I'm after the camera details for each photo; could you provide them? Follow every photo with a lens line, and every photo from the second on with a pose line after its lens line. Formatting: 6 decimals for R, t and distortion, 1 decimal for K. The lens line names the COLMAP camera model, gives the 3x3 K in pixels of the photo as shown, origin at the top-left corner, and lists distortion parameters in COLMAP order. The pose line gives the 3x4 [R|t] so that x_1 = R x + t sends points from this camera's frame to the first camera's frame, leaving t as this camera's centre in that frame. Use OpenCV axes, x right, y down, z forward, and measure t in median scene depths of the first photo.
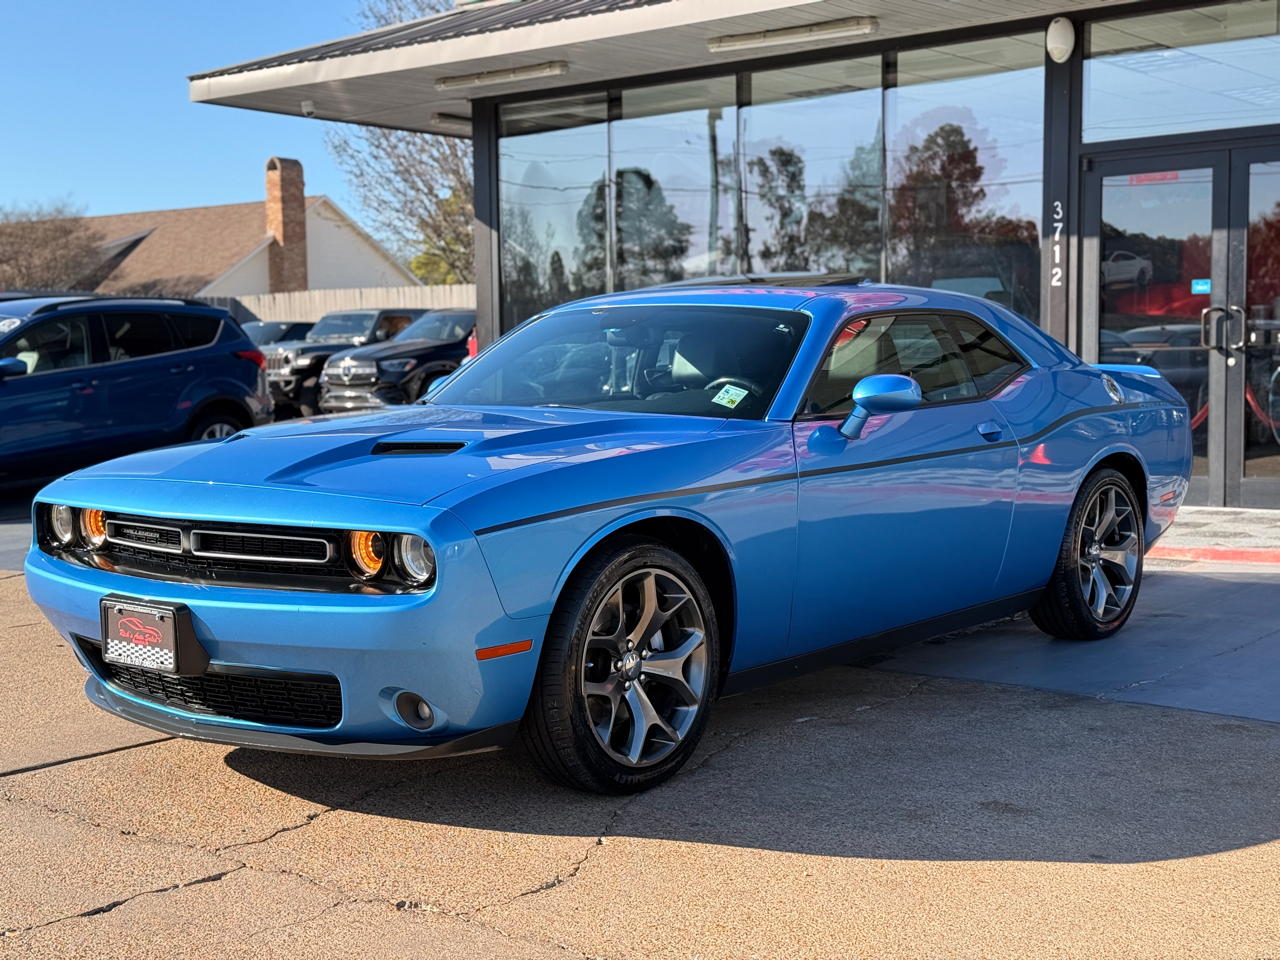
lens RADIAL K [[1735.2, 0, 640.0], [0, 1735.2, 480.0], [0, 0, 1]] dist [0.183164, -0.434297]
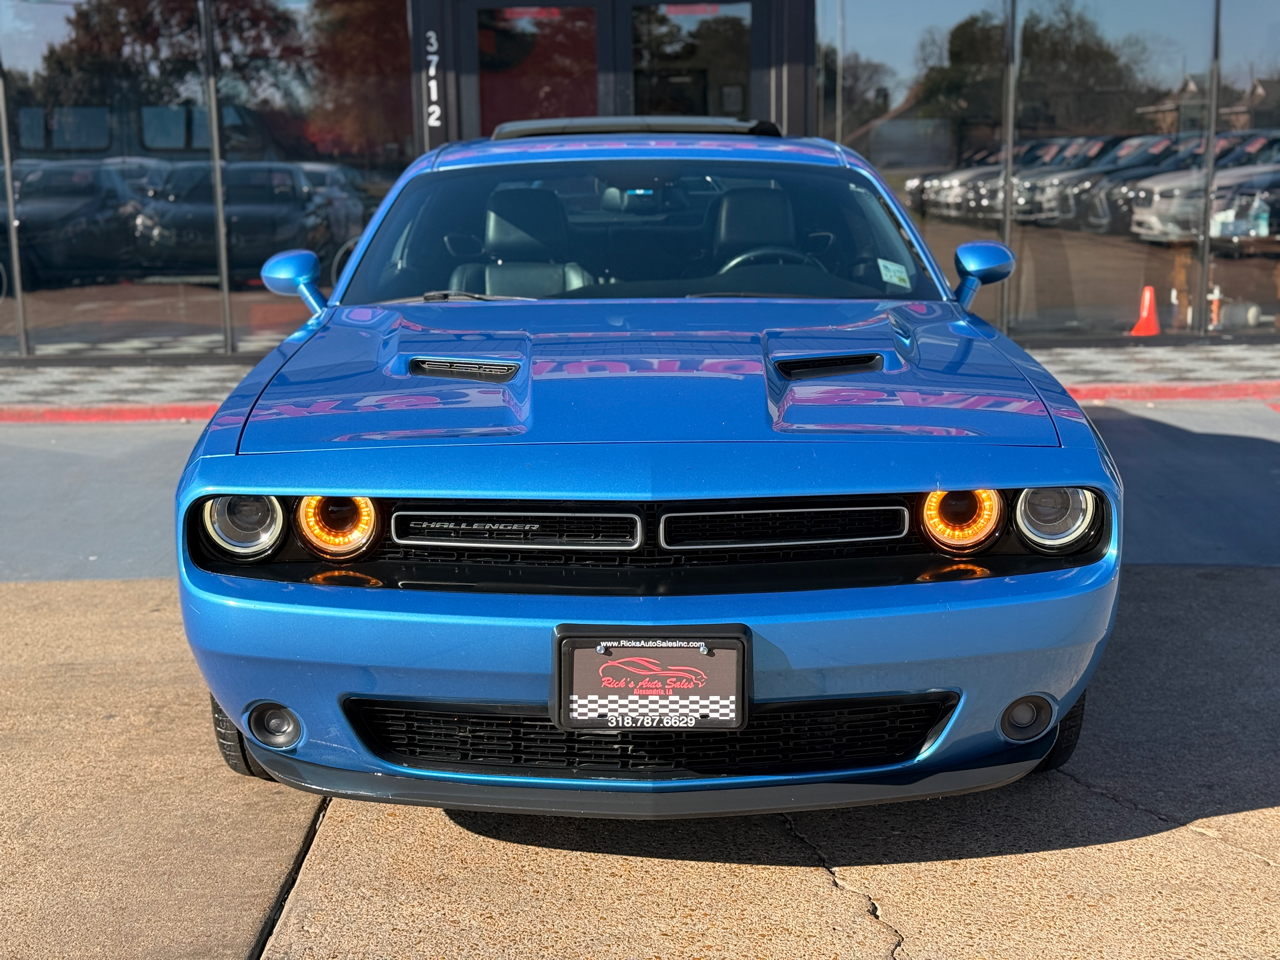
lens RADIAL K [[1735.2, 0, 640.0], [0, 1735.2, 480.0], [0, 0, 1]] dist [0.183164, -0.434297]
pose [[0.801022, -0.112750, 0.587921, -0.655243], [0.058134, 0.992112, 0.111059, -0.058759], [-0.595805, -0.054783, 0.801258, 0.477120]]
